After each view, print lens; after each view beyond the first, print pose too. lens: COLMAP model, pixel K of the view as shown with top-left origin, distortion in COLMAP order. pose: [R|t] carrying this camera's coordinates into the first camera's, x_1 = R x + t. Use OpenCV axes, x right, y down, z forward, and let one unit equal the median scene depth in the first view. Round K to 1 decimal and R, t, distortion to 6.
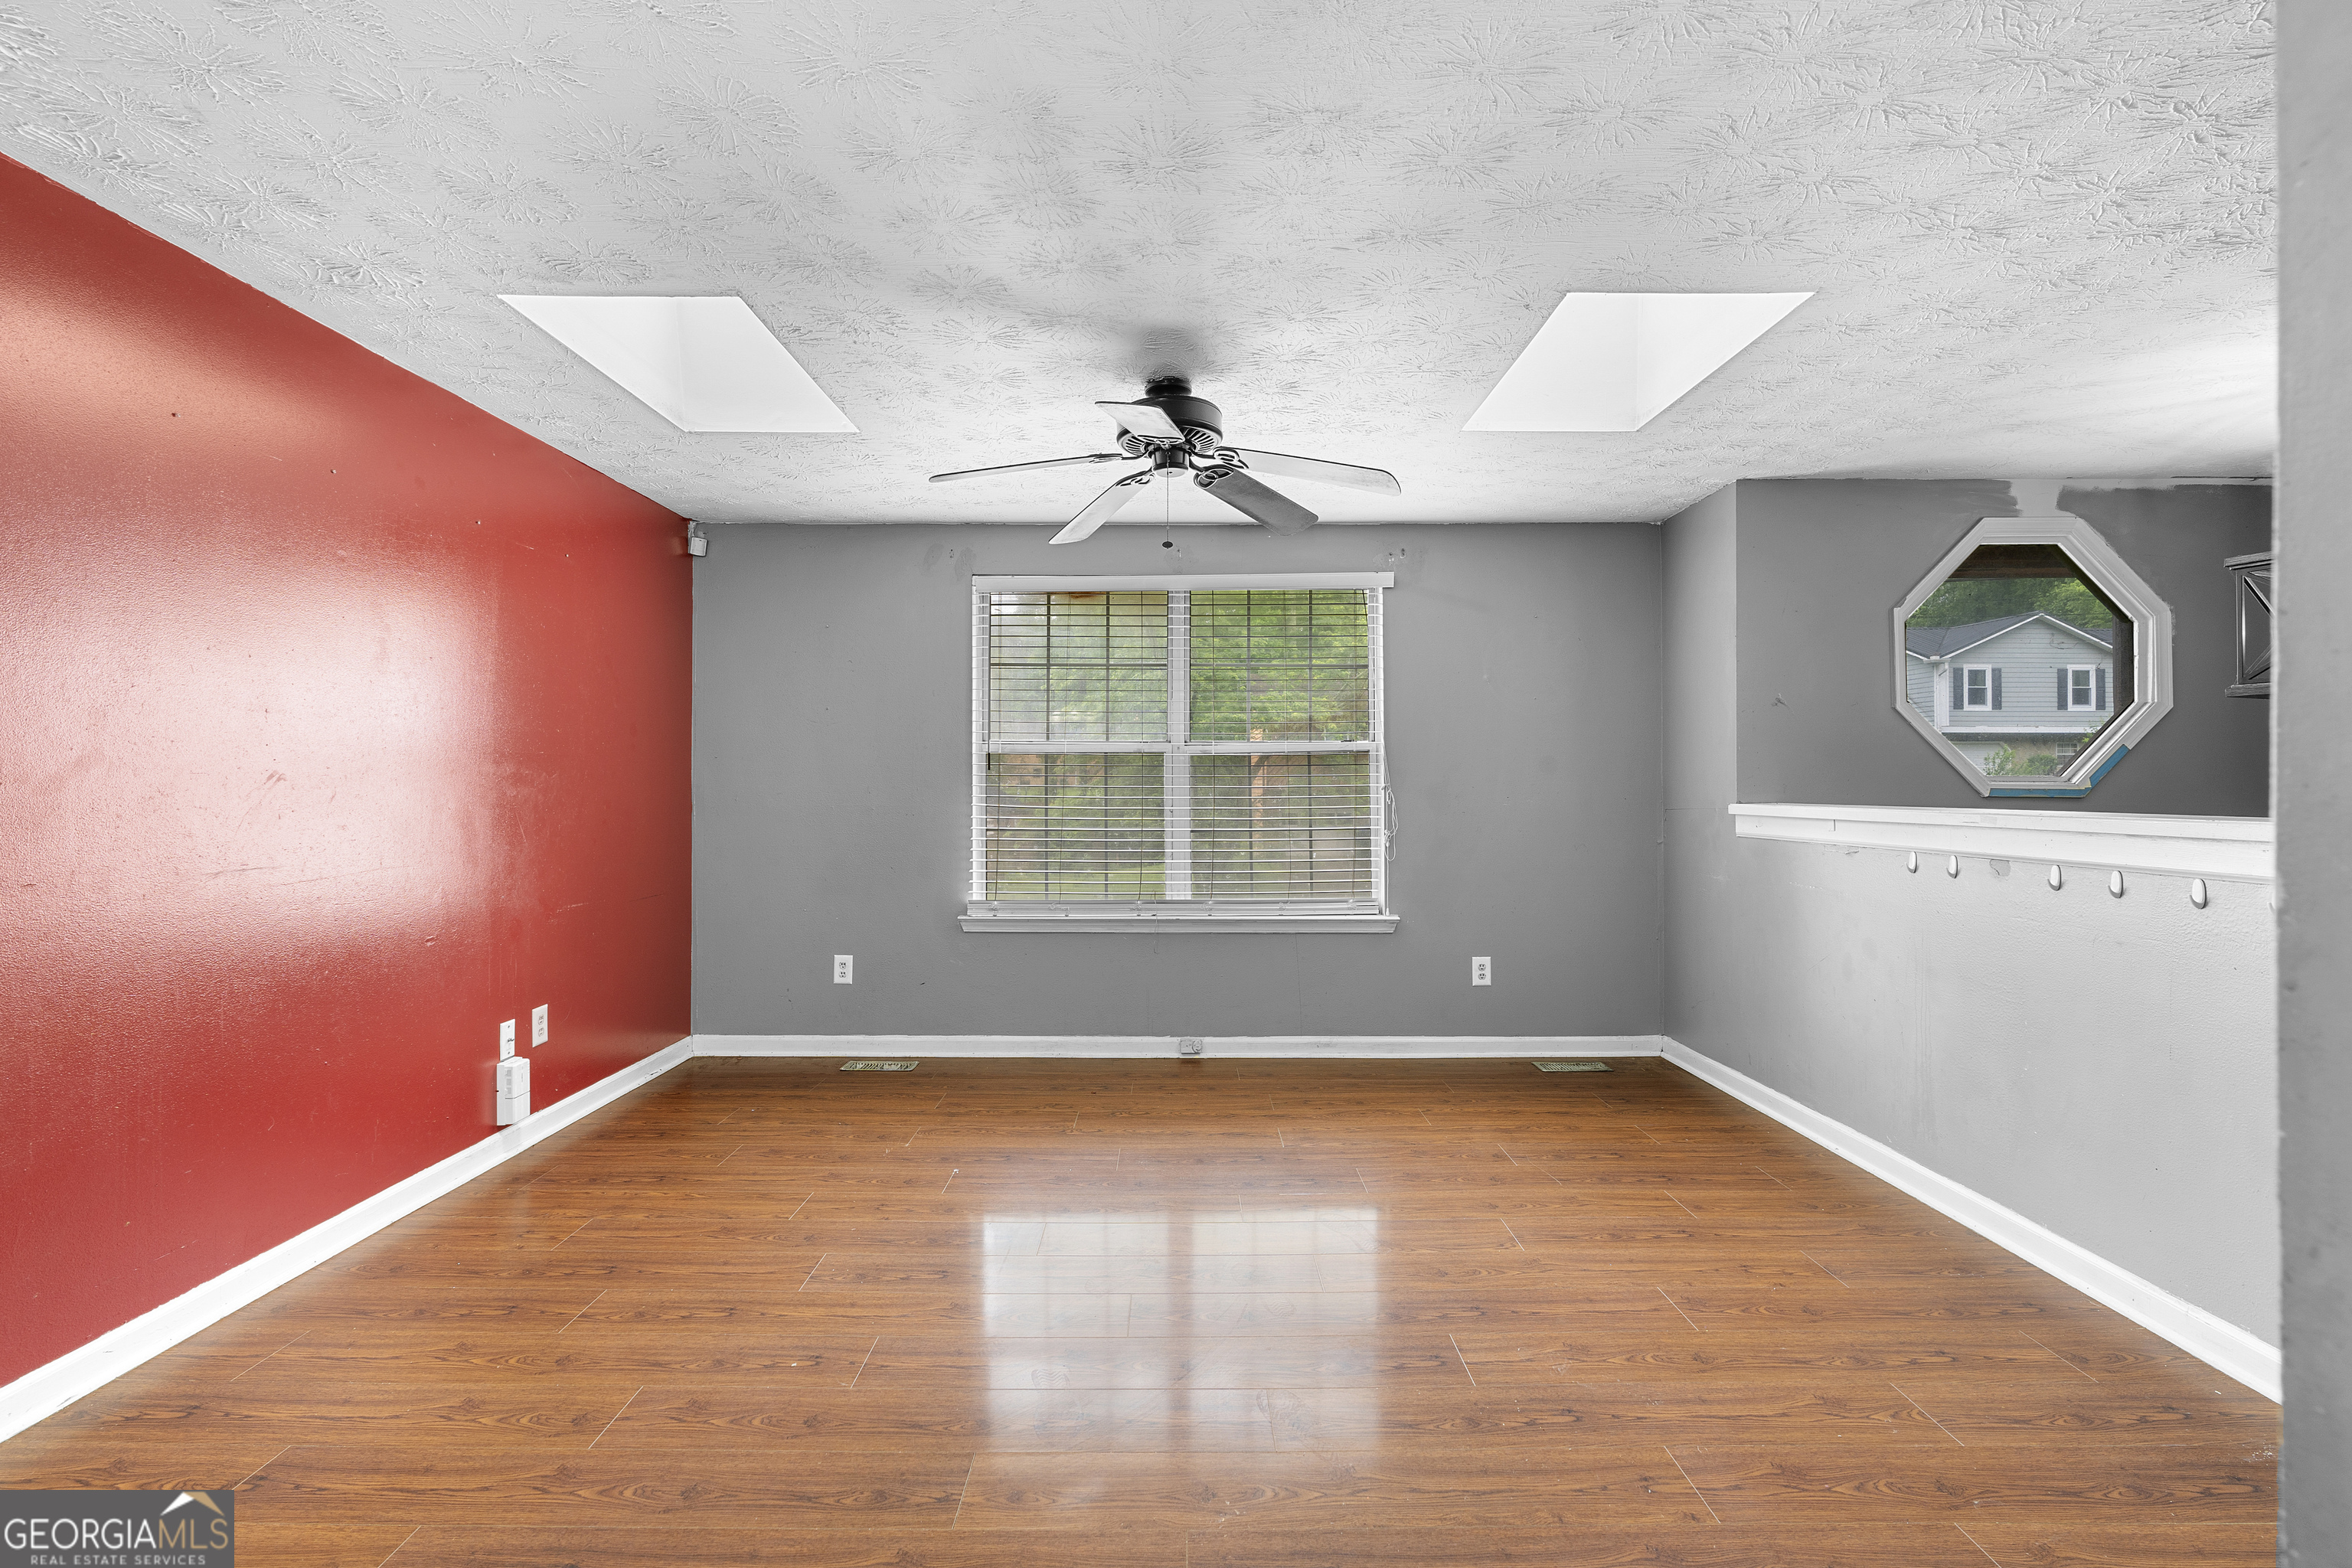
lens RADIAL K [[1060.1, 0, 1171.7], [0, 1060.1, 780.1], [0, 0, 1]] dist [-0.013824, 0.006099]
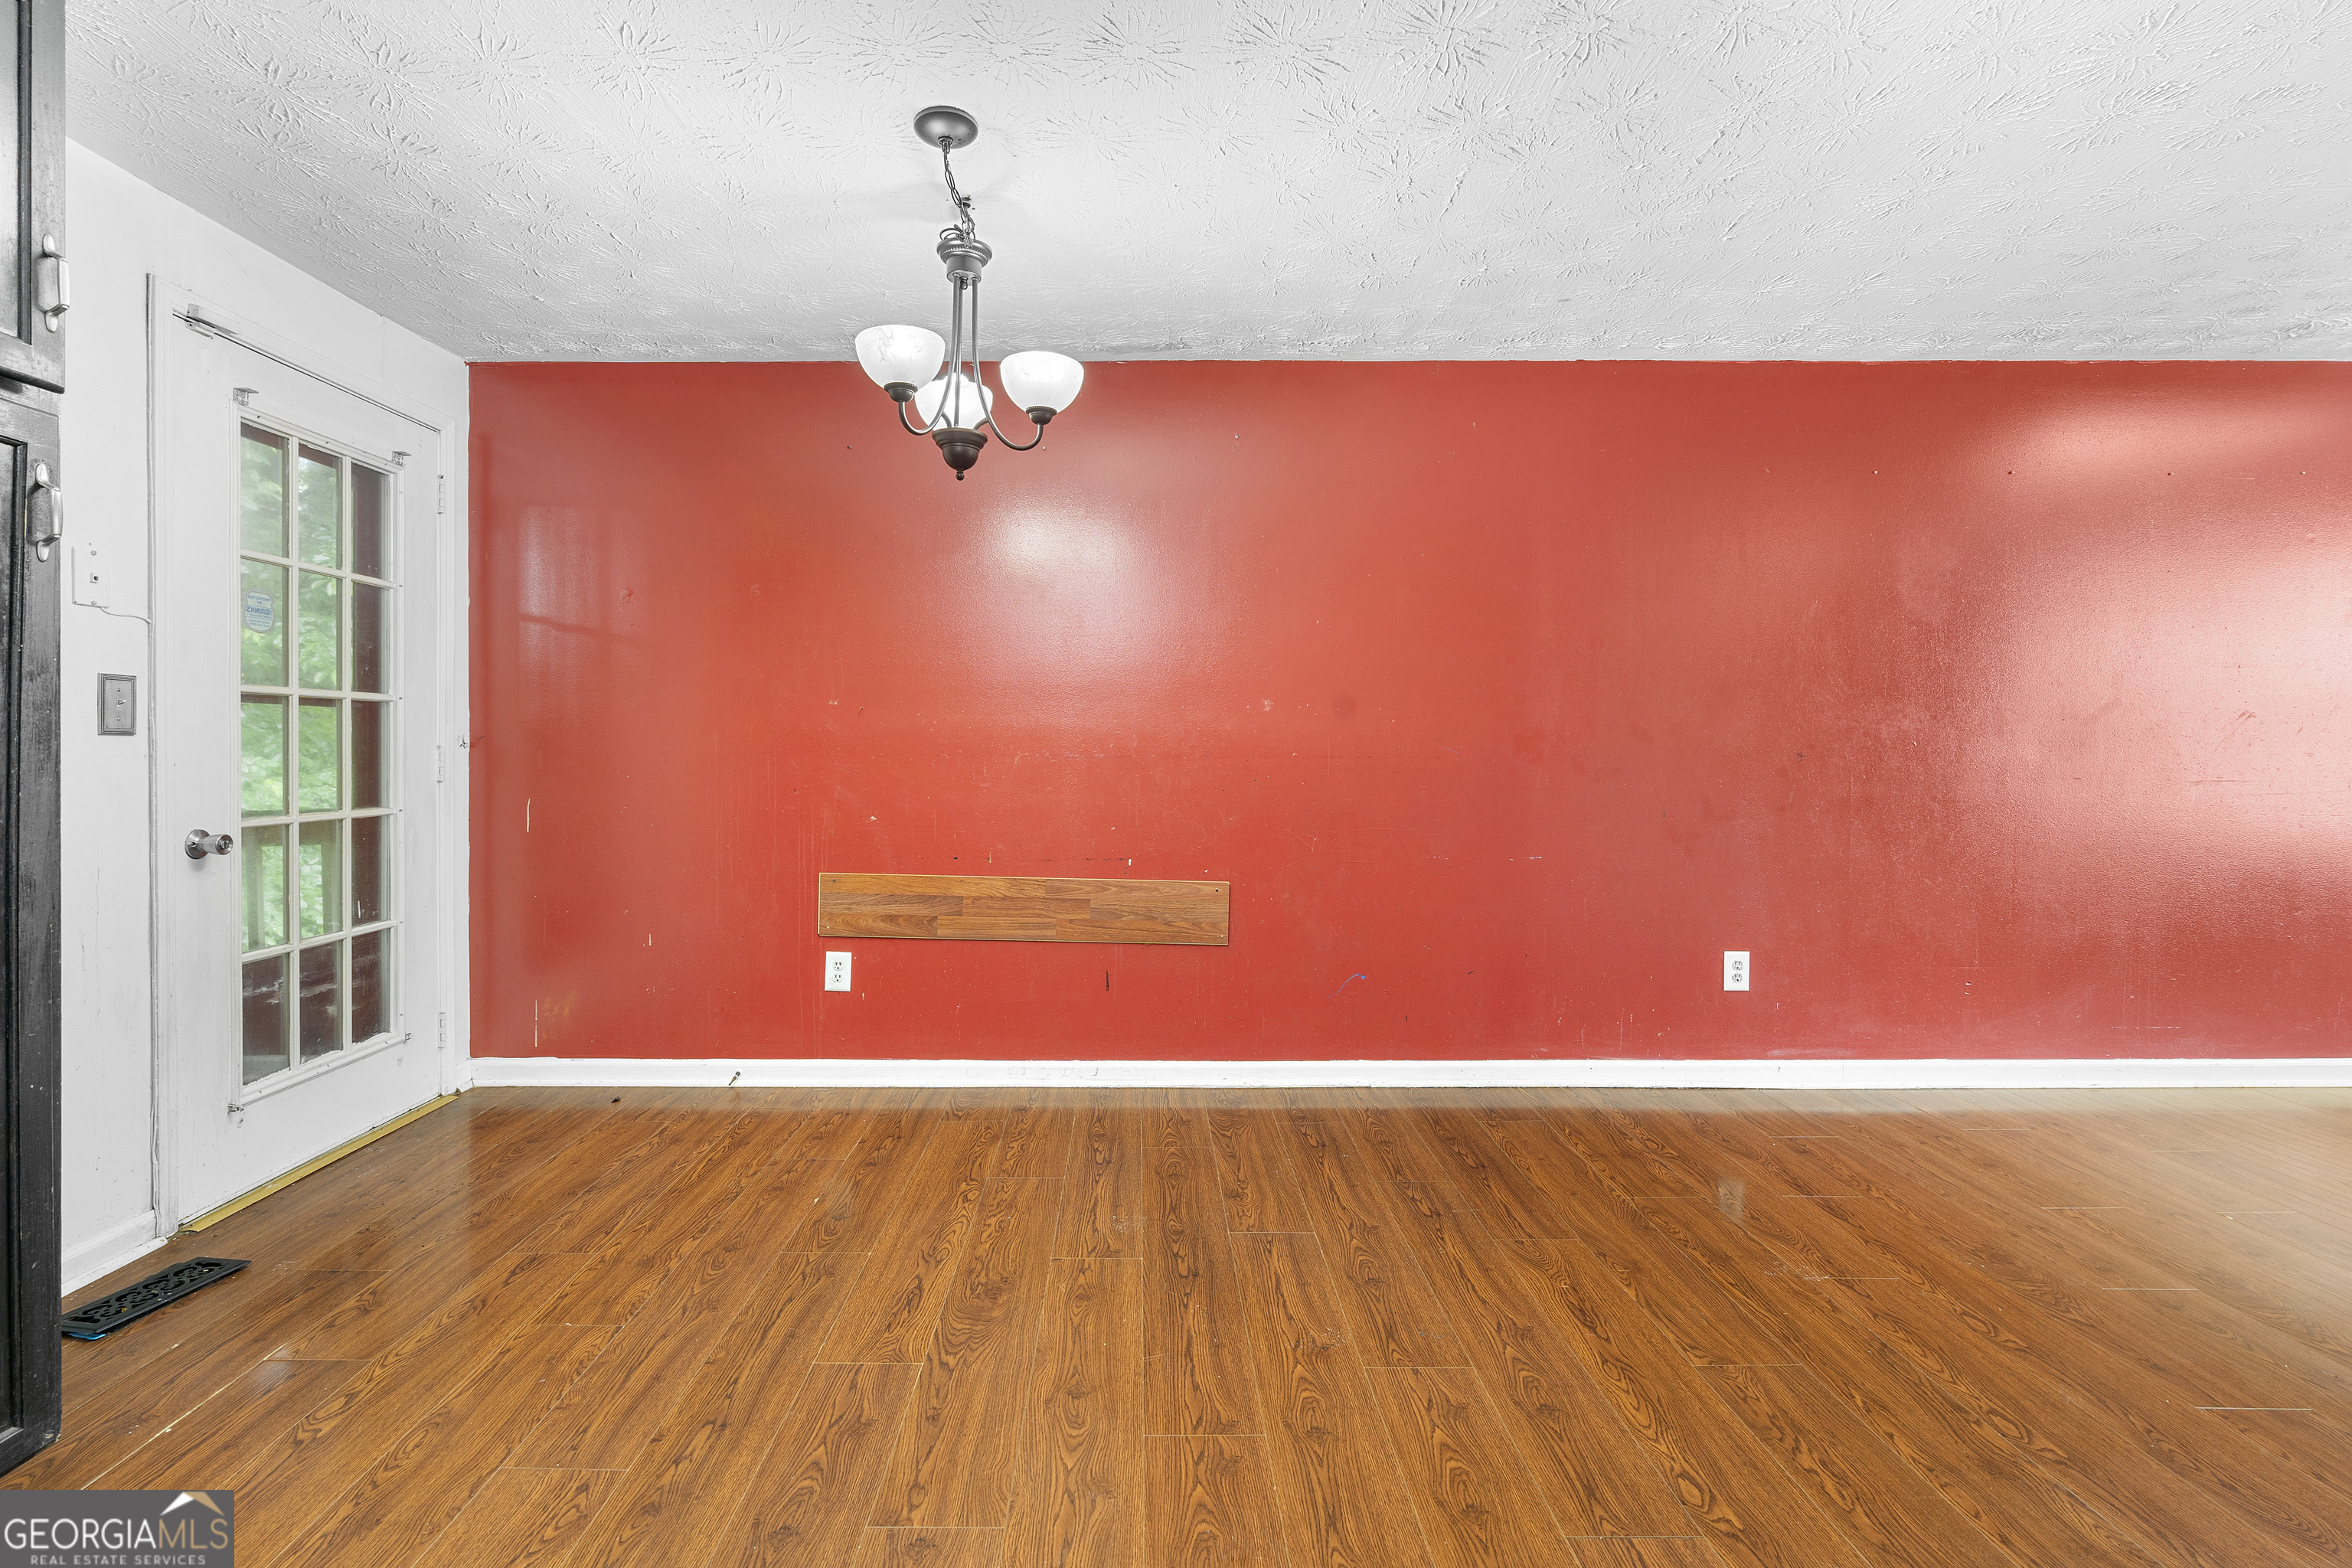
lens RADIAL K [[1084.9, 0, 1139.6], [0, 1084.9, 762.6], [0, 0, 1]] dist [-0.014981, 0.006904]
pose [[0.001484, 0.013939, -0.999902, 0.367863], [0.004234, 0.999894, 0.013945, 0.022824], [0.999990, -0.004255, 0.001424, -0.295198]]
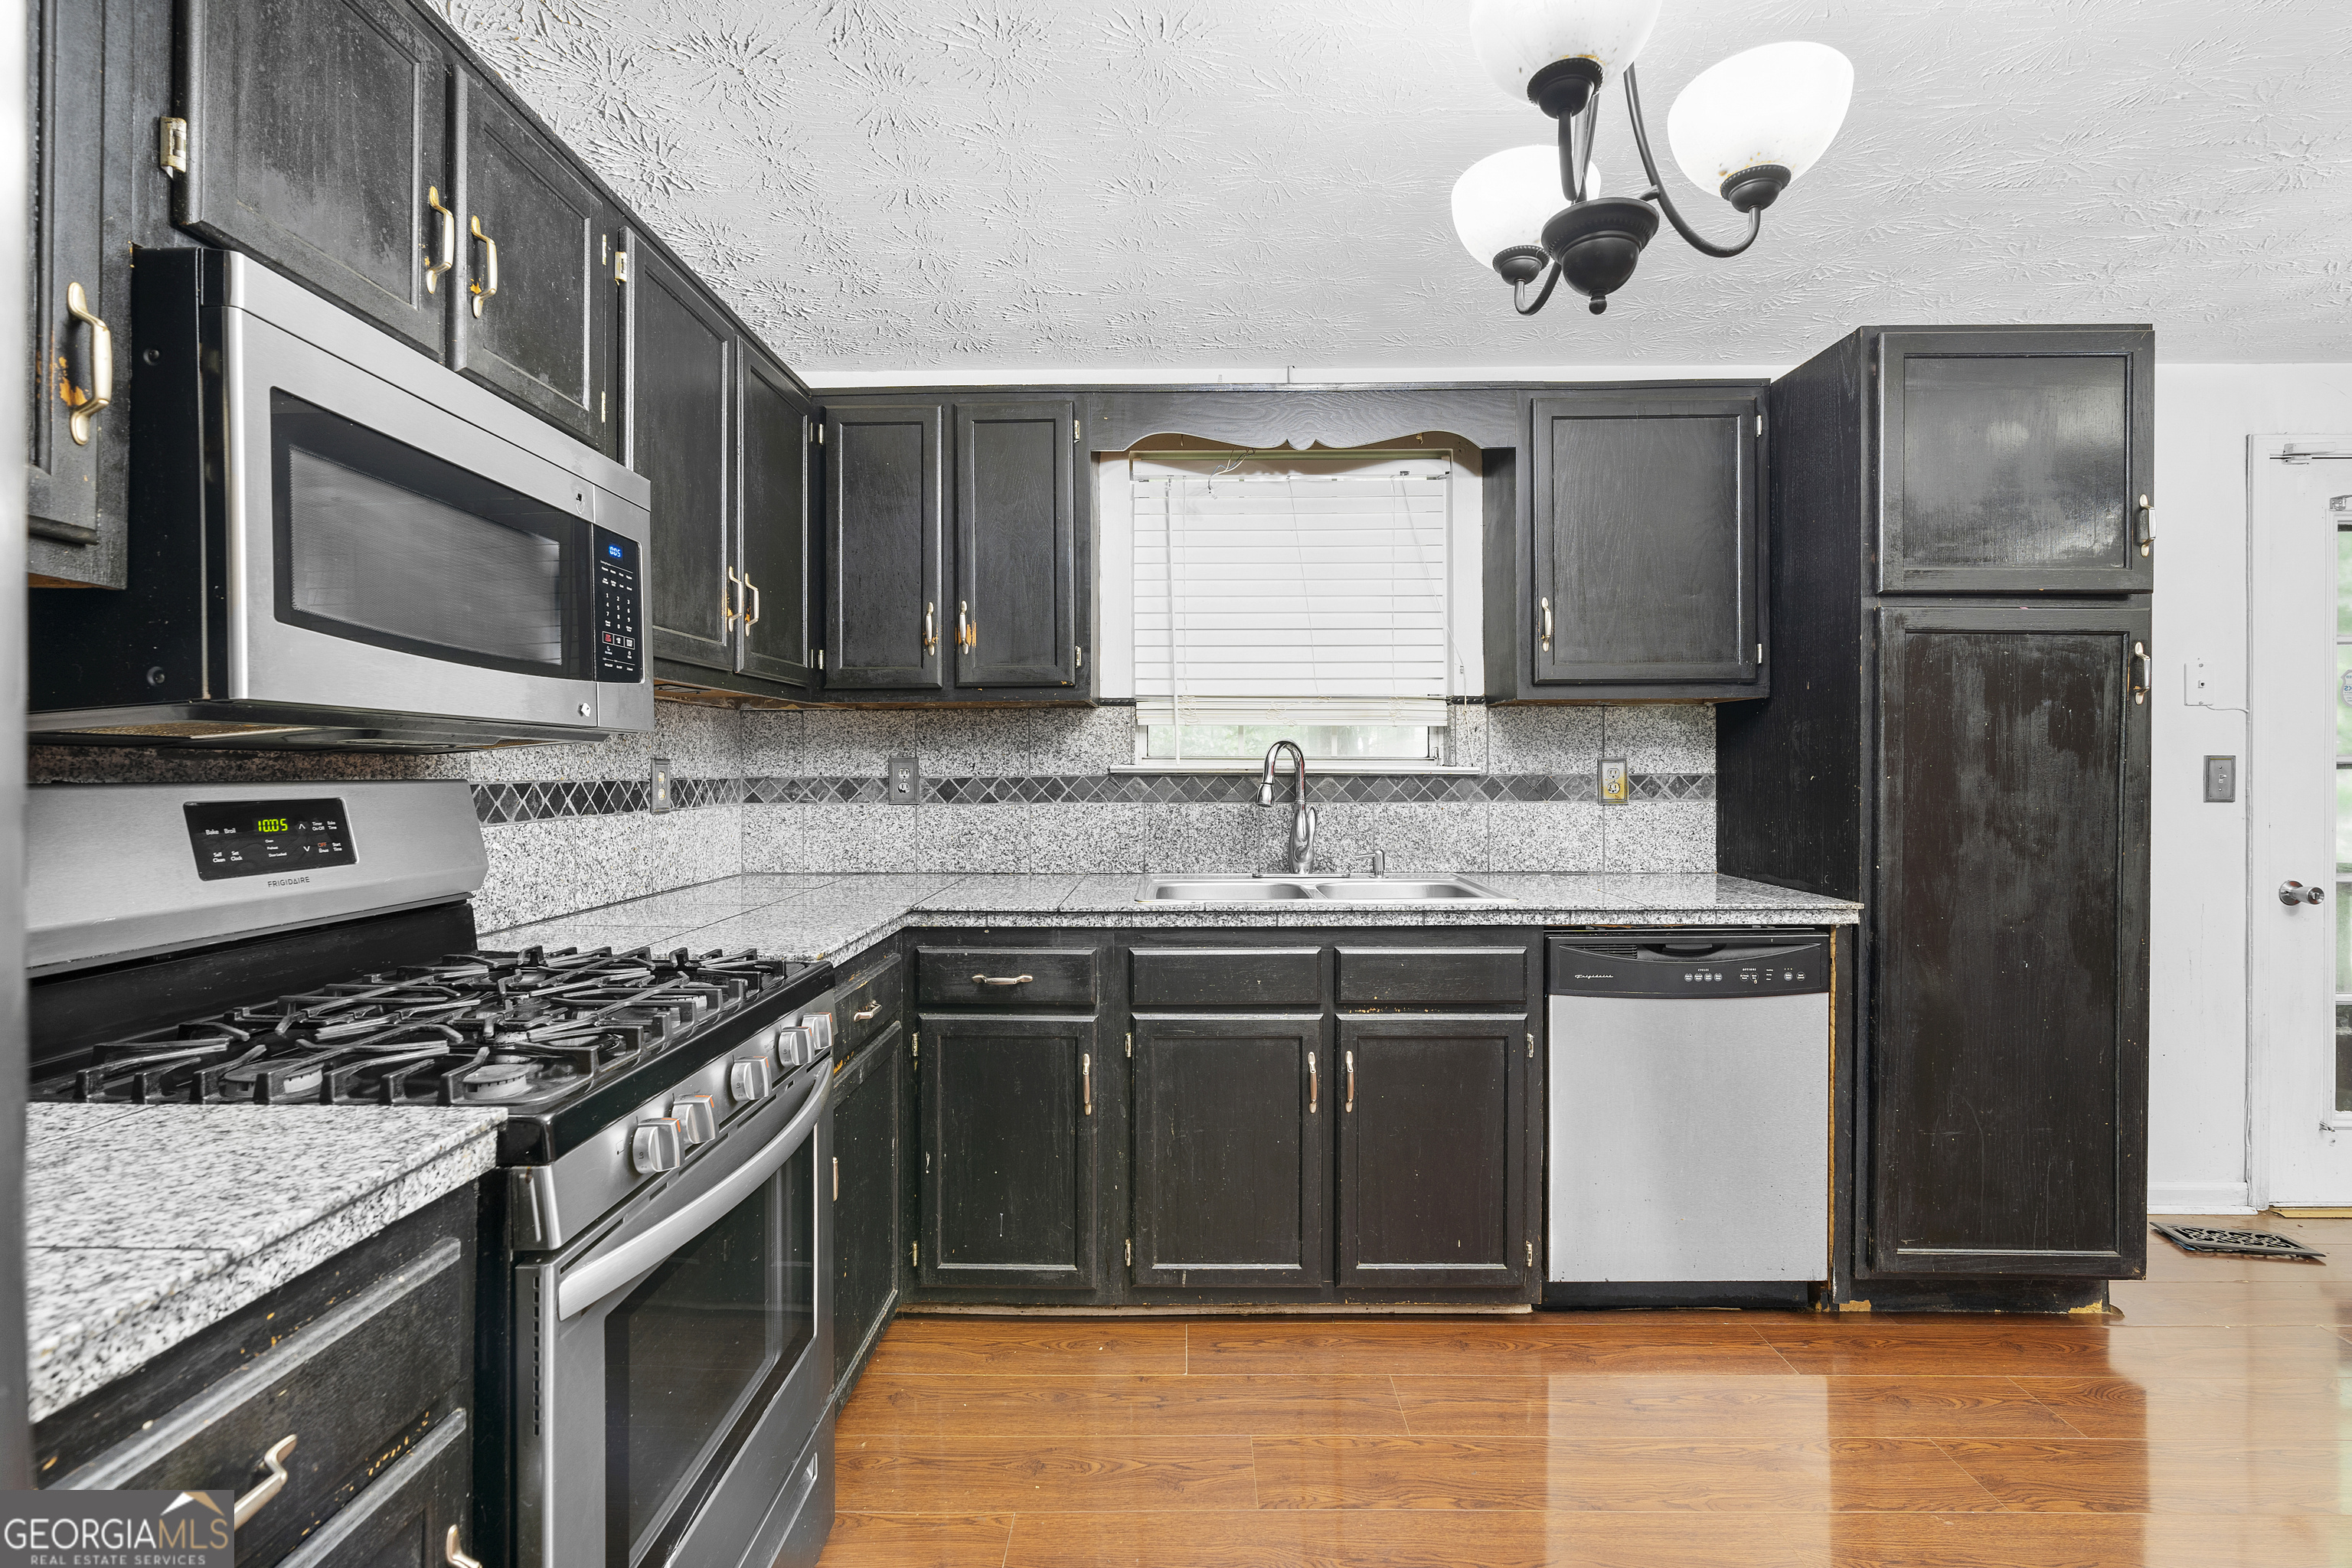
lens RADIAL K [[1064.7, 0, 1167.7], [0, 1064.7, 766.0], [0, 0, 1]] dist [-0.015619, 0.007116]
pose [[-0.999868, 0.001797, 0.016167, 0.518712], [0.001664, 0.999964, -0.008268, -0.008682], [-0.016182, -0.008240, -0.999835, -0.082233]]
